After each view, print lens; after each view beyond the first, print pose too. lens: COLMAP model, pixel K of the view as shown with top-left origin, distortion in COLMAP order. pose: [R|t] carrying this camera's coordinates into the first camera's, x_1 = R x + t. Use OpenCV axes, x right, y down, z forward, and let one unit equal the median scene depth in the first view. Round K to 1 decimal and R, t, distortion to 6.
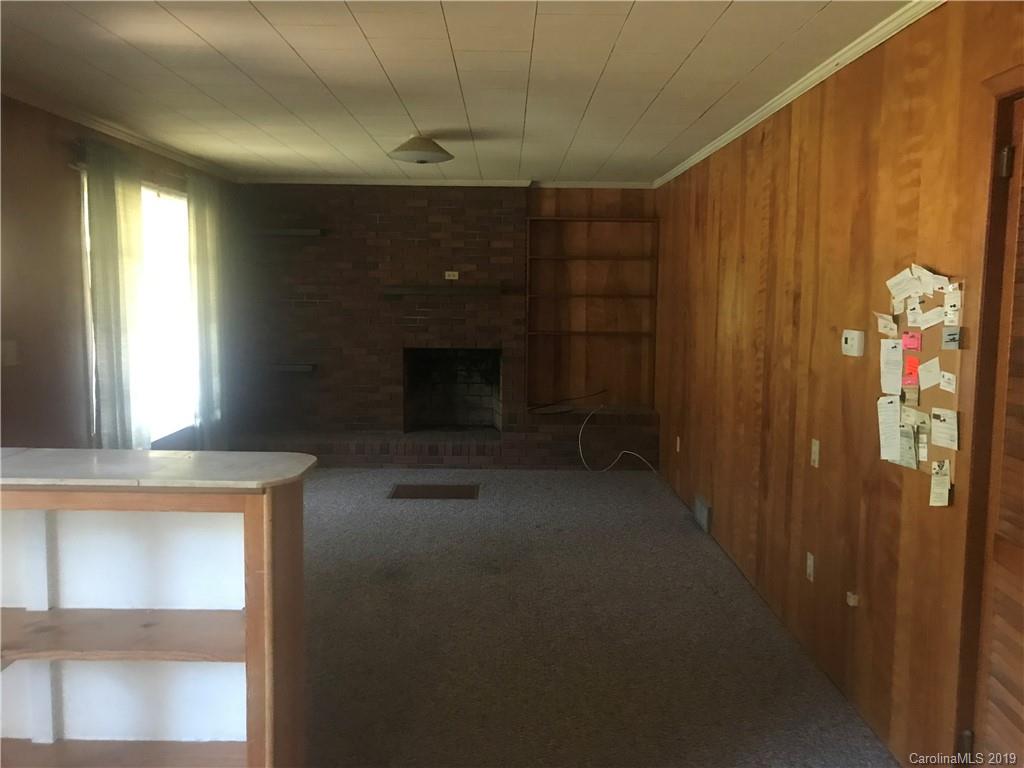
lens RADIAL K [[848.7, 0, 512.0], [0, 848.7, 384.0], [0, 0, 1]] dist [0.059114, -0.193790]
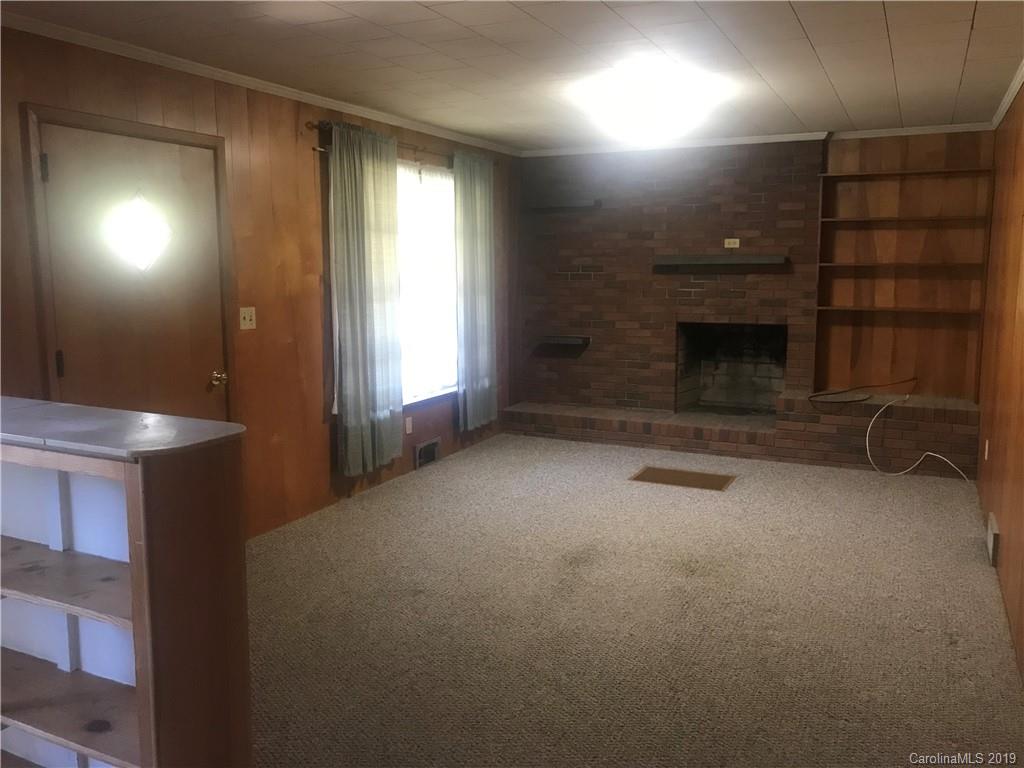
lens RADIAL K [[848.7, 0, 512.0], [0, 848.7, 384.0], [0, 0, 1]] dist [0.059114, -0.193790]
pose [[0.895137, 0.052147, -0.442731, 0.131815], [-0.038758, 0.998478, 0.039243, -0.004417], [0.444103, -0.017968, 0.895795, 0.079148]]
